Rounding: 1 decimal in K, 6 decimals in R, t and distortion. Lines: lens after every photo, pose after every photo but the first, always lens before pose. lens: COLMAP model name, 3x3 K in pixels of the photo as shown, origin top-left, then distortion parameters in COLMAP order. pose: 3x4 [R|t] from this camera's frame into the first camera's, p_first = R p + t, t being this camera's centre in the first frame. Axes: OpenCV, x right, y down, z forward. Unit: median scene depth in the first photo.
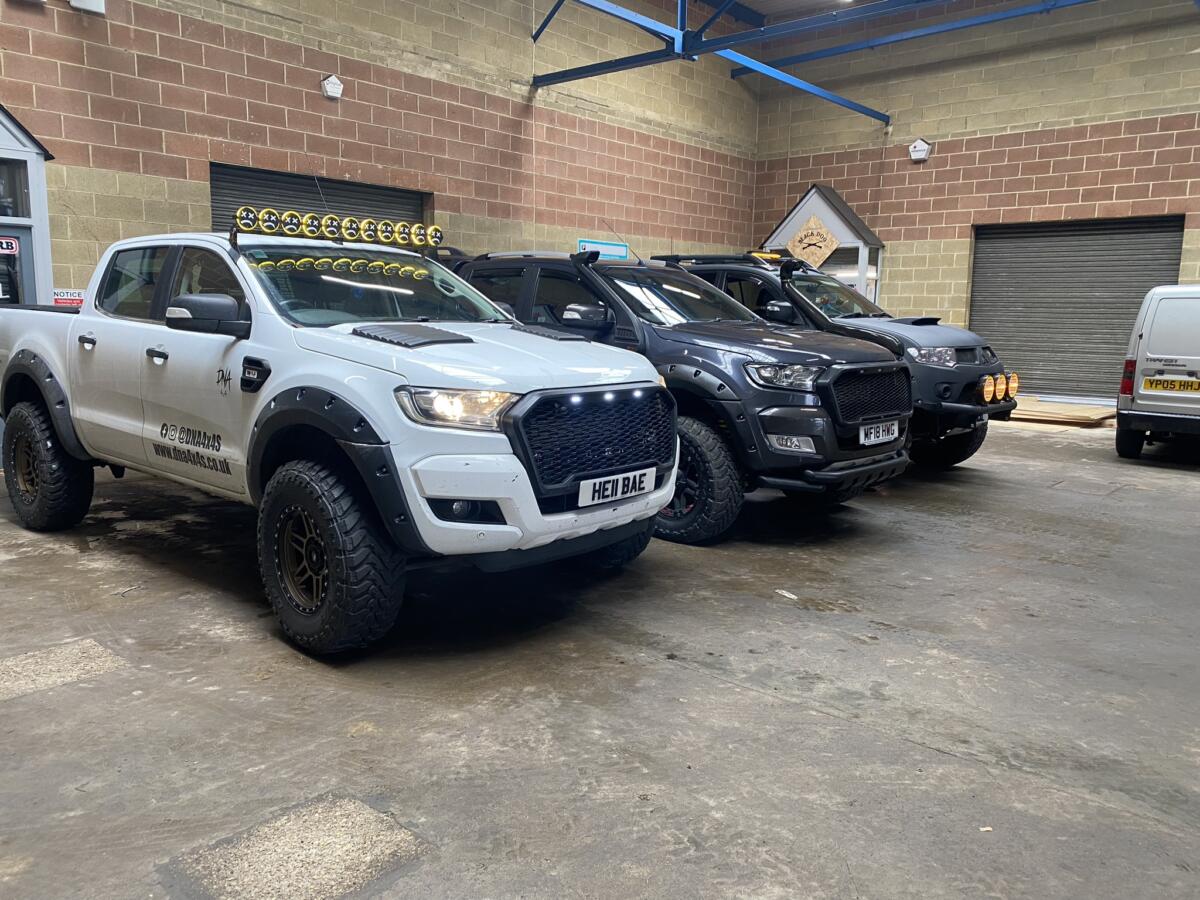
lens RADIAL K [[915.8, 0, 598.1], [0, 915.8, 455.0], [0, 0, 1]] dist [0.004580, -0.003022]
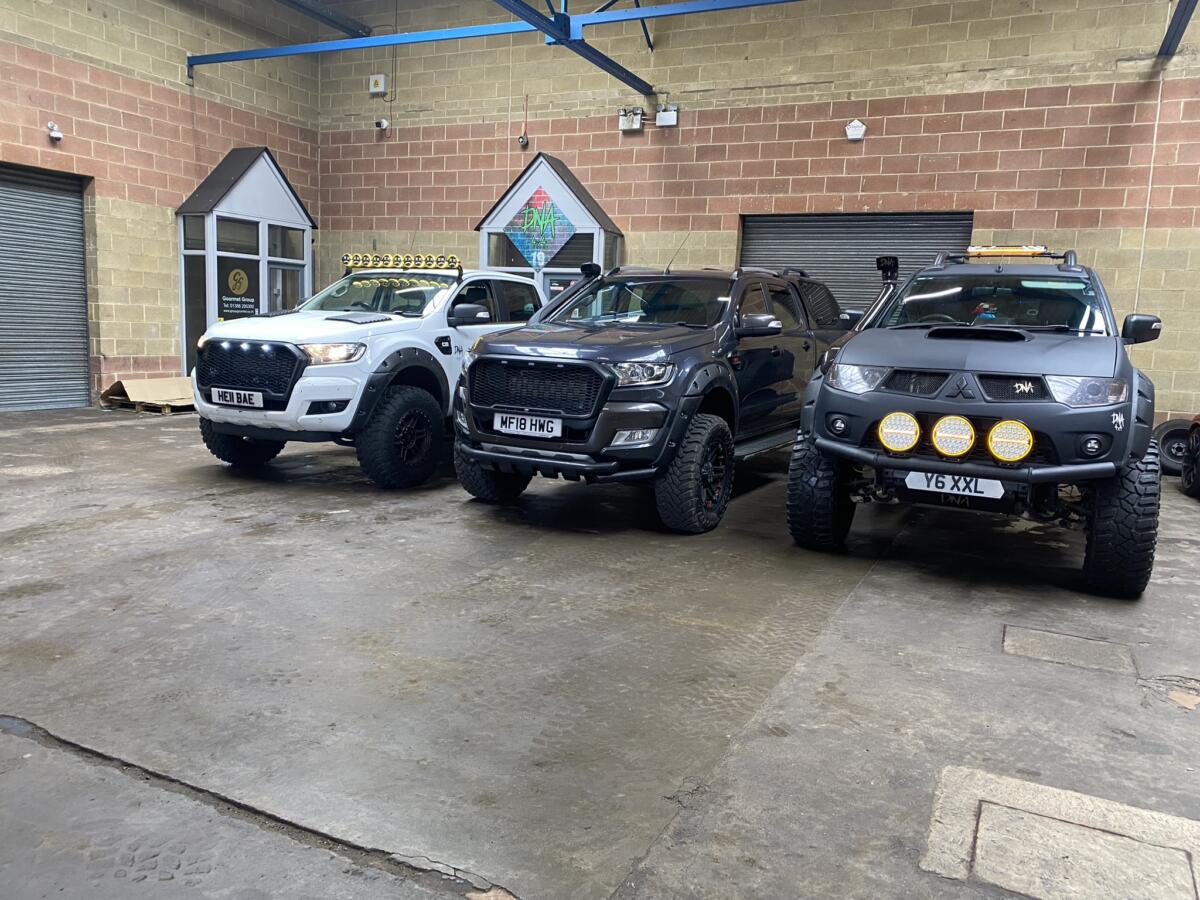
lens RADIAL K [[915.8, 0, 594.5], [0, 915.8, 454.2], [0, 0, 1]] dist [0.004580, -0.003022]
pose [[0.258015, 0.127779, -0.957654, 0.774313], [-0.184585, 0.979476, 0.080959, -0.052594], [0.948344, 0.155880, 0.276305, 0.479148]]
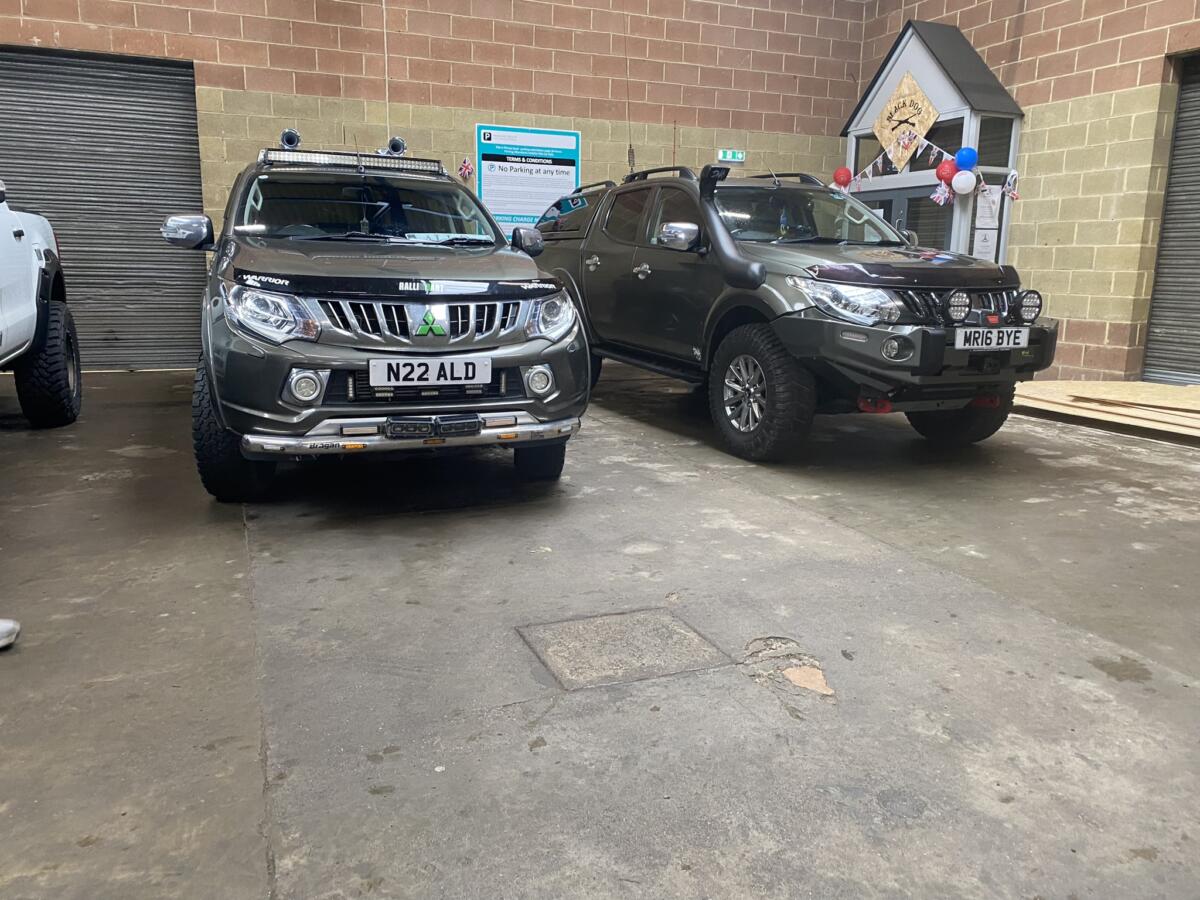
lens RADIAL K [[915.8, 0, 600.5], [0, 915.8, 444.8], [0, 0, 1]] dist [0.004580, -0.003022]
pose [[0.894702, 0.086486, -0.438211, 0.547722], [-0.071046, 0.996140, 0.051543, -0.046784], [0.440977, -0.014982, 0.897393, 0.561737]]
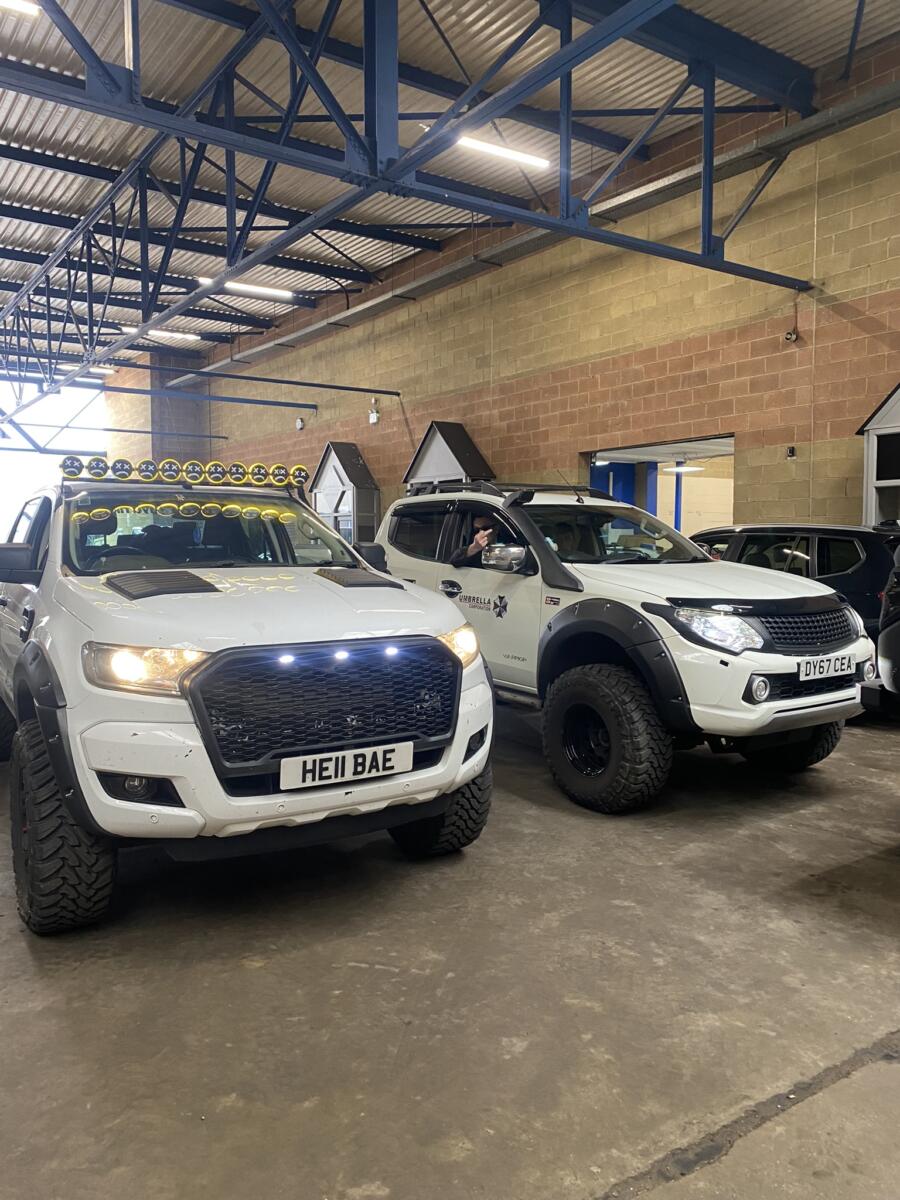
lens RADIAL K [[915.8, 0, 445.1], [0, 915.8, 609.0], [0, 0, 1]] dist [0.004580, -0.003022]
pose [[0.966809, 0.006186, -0.255426, 0.128738], [-0.030228, 0.995455, -0.090308, -0.013855], [0.253706, 0.095032, 0.962602, 0.084487]]
